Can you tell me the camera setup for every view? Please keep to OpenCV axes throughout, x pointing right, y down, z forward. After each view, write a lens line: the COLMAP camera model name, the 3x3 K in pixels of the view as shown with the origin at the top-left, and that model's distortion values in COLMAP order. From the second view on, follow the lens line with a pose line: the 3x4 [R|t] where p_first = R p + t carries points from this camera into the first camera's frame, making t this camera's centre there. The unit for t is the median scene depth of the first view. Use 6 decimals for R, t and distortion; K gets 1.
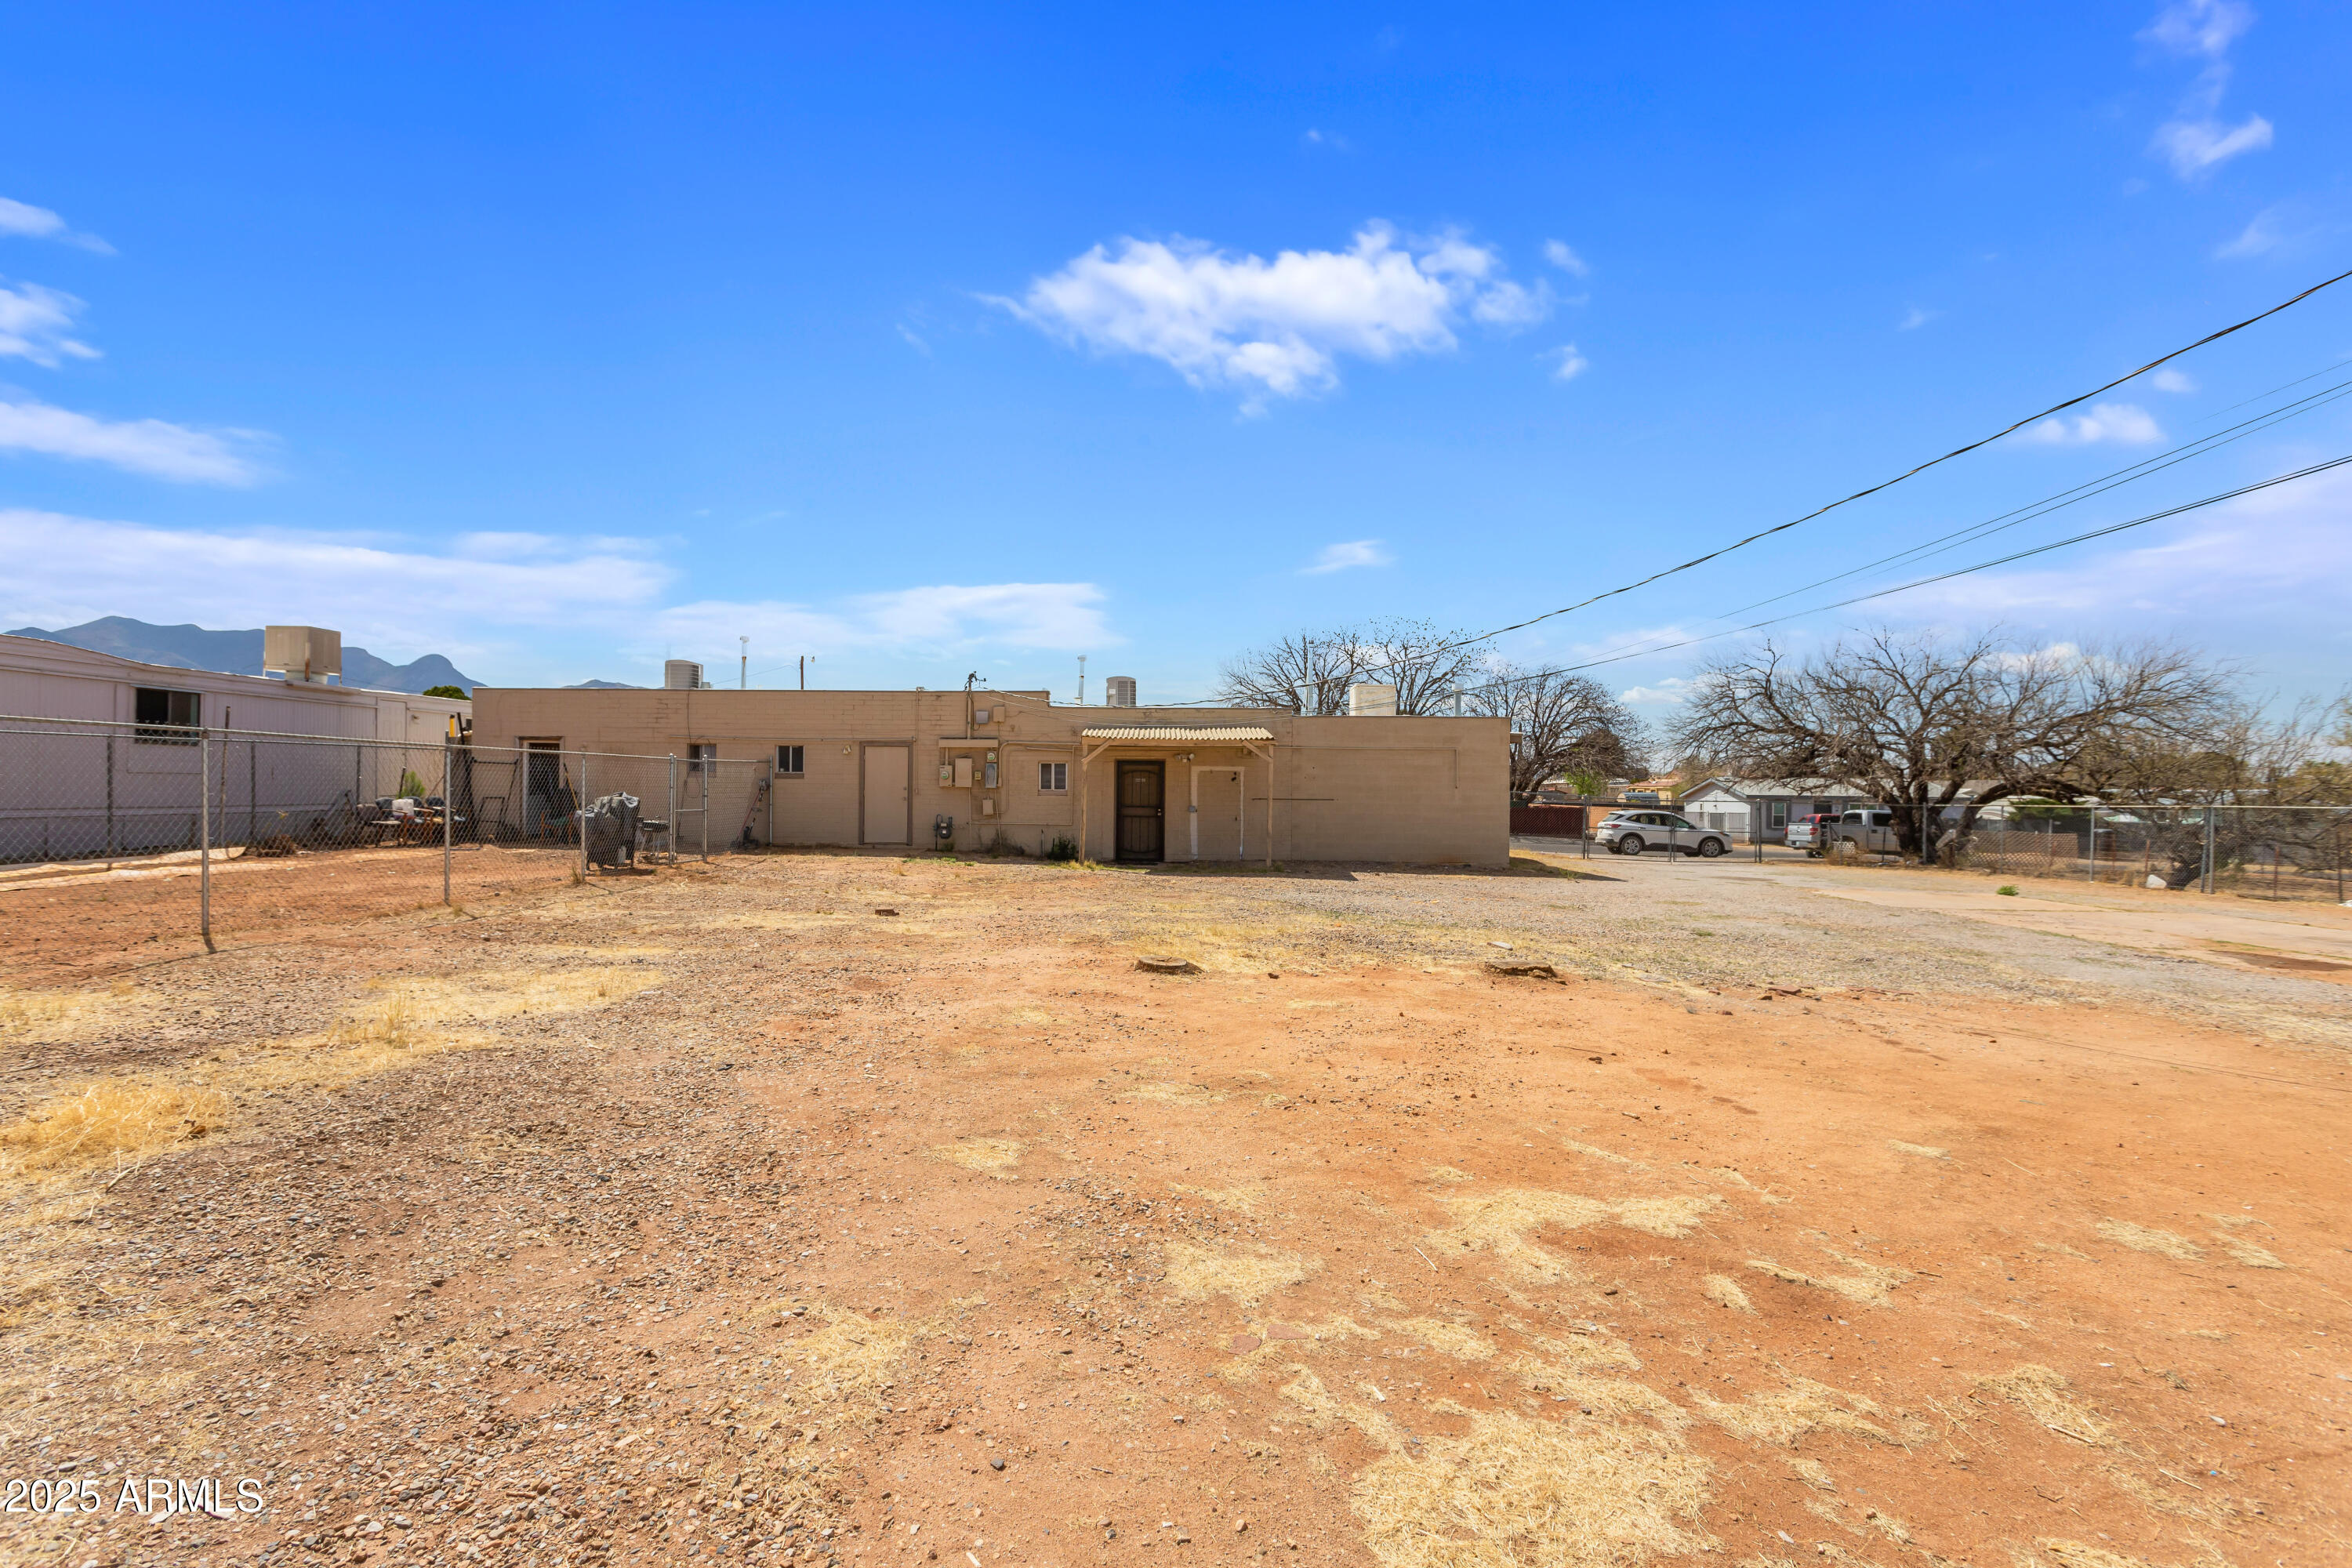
lens RADIAL K [[1151.6, 0, 1175.3], [0, 1151.6, 790.6], [0, 0, 1]] dist [0.001703, 0.000840]
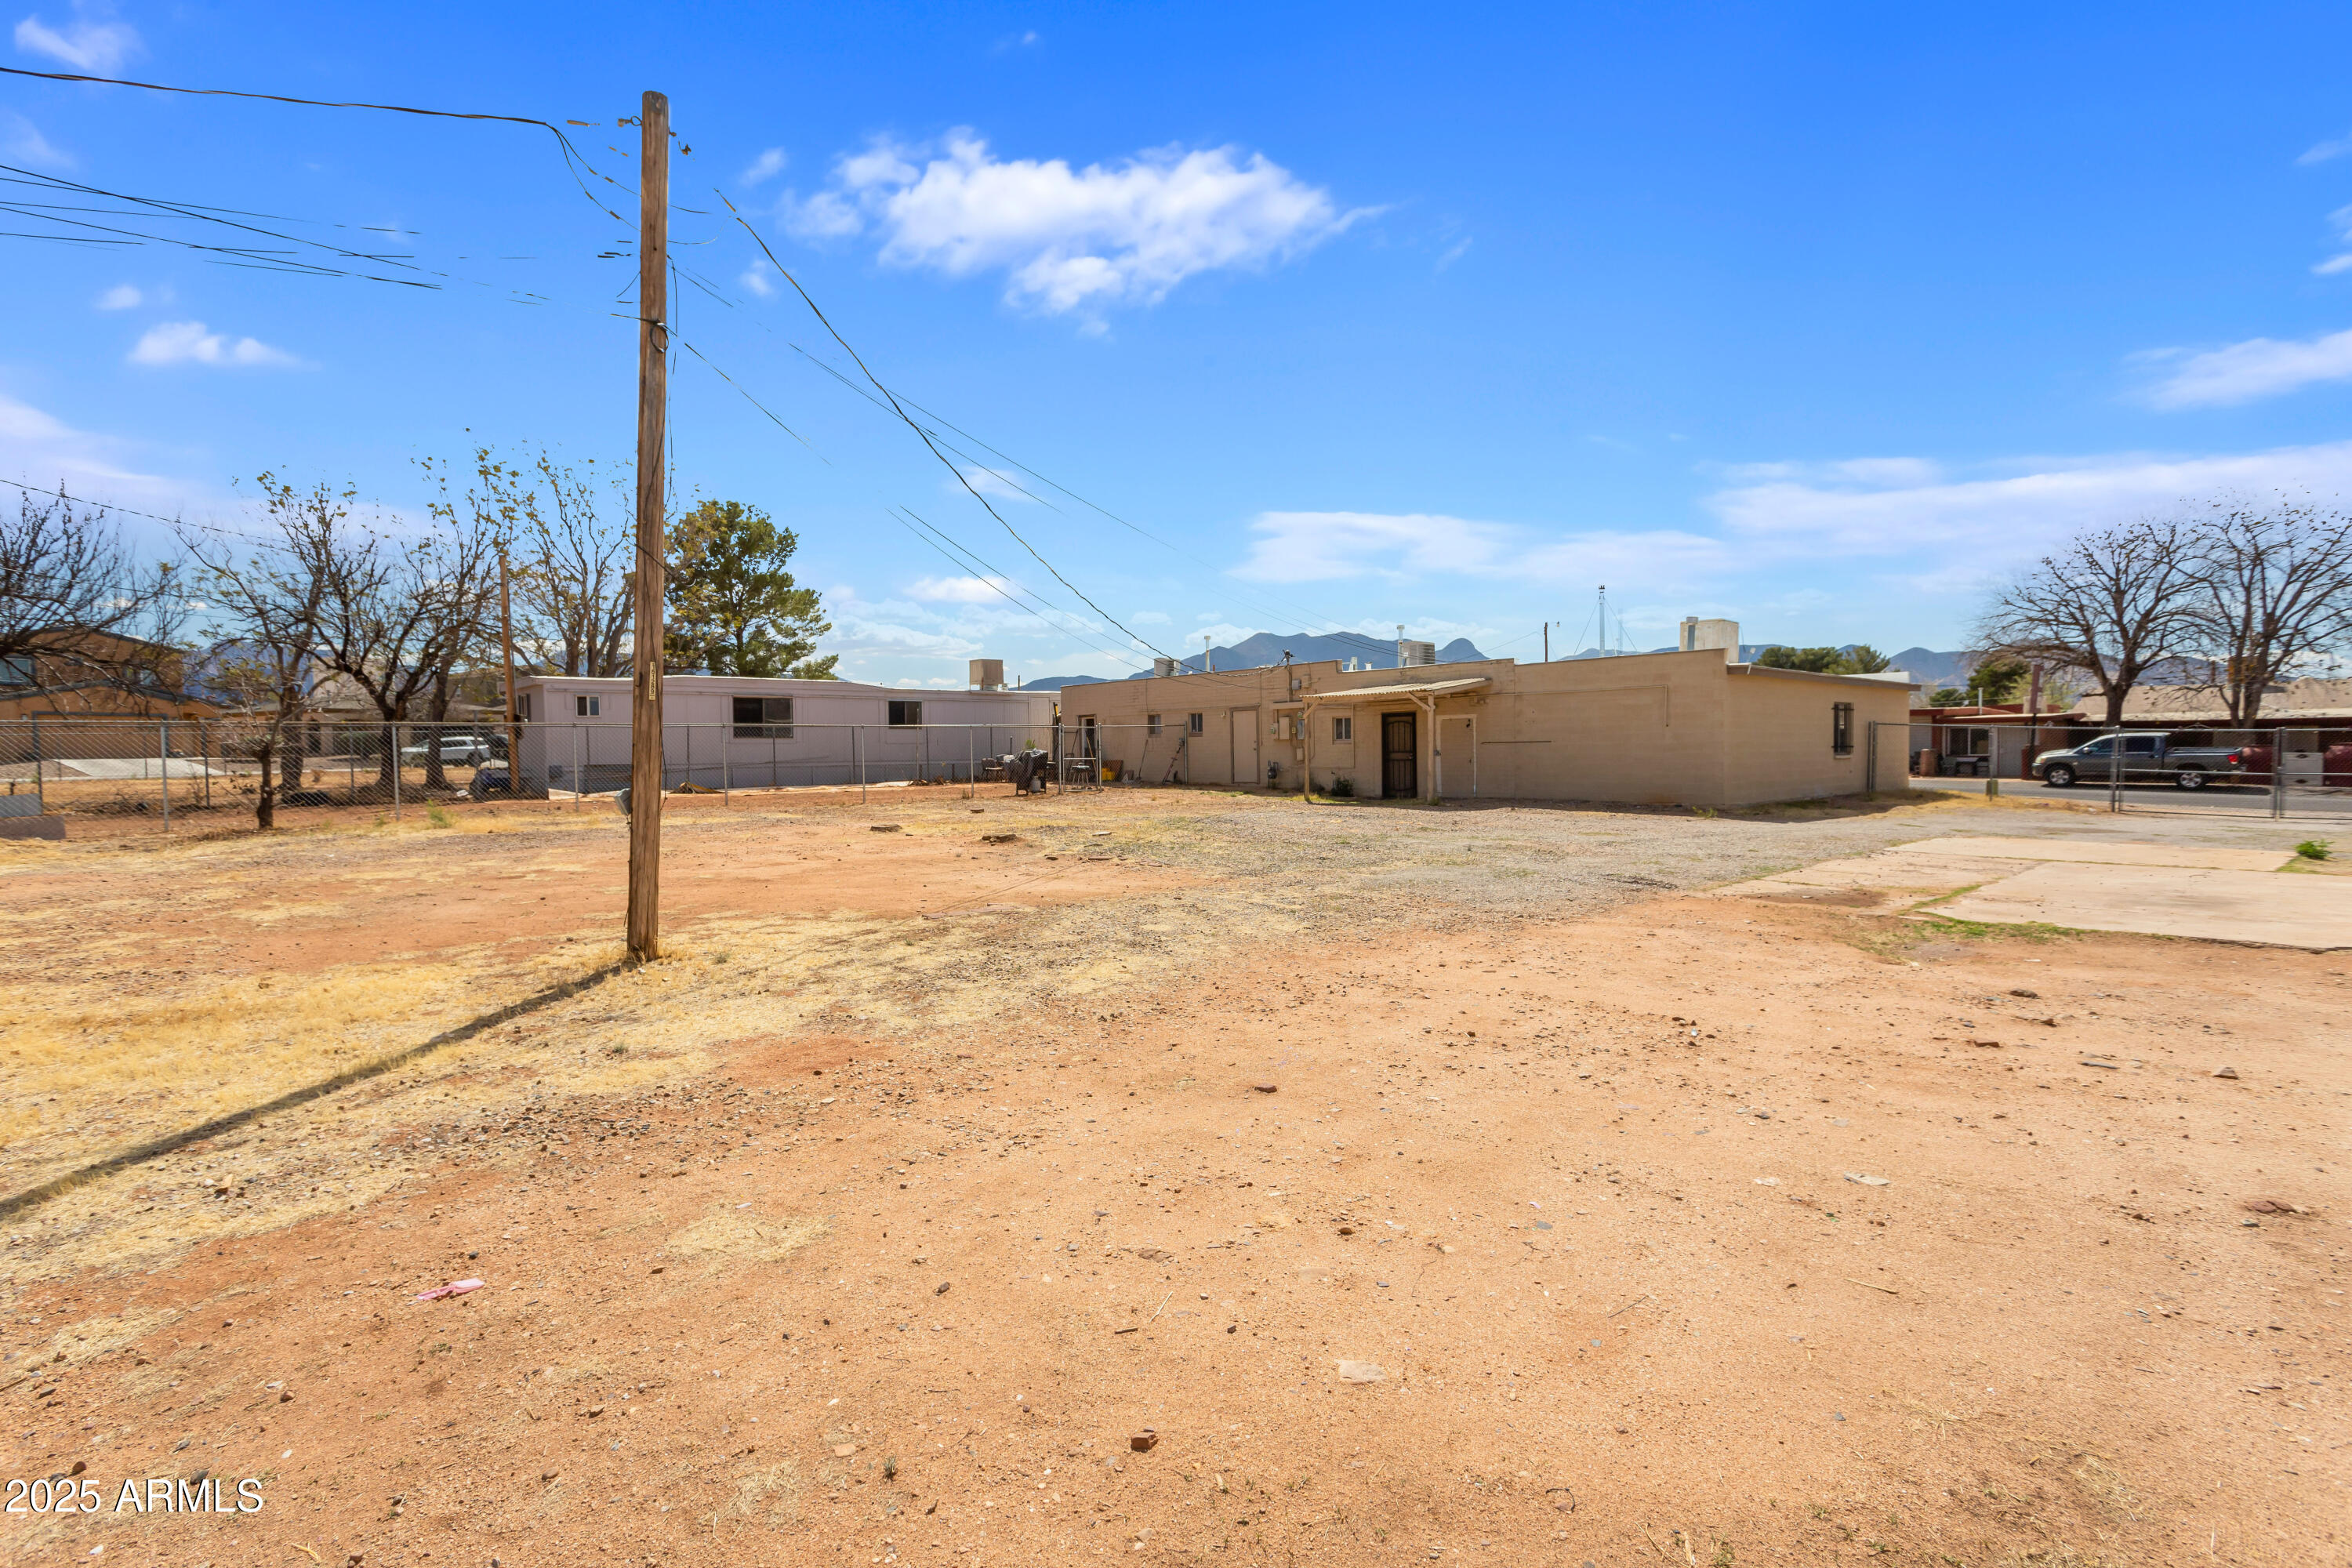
lens RADIAL K [[1151.6, 0, 1168.9], [0, 1151.6, 776.9], [0, 0, 1]] dist [0.001703, 0.000840]
pose [[0.663585, -0.003591, -0.748092, 0.702788], [0.020179, 0.999711, 0.013100, 0.019810], [0.747828, -0.023789, 0.663466, 0.033010]]
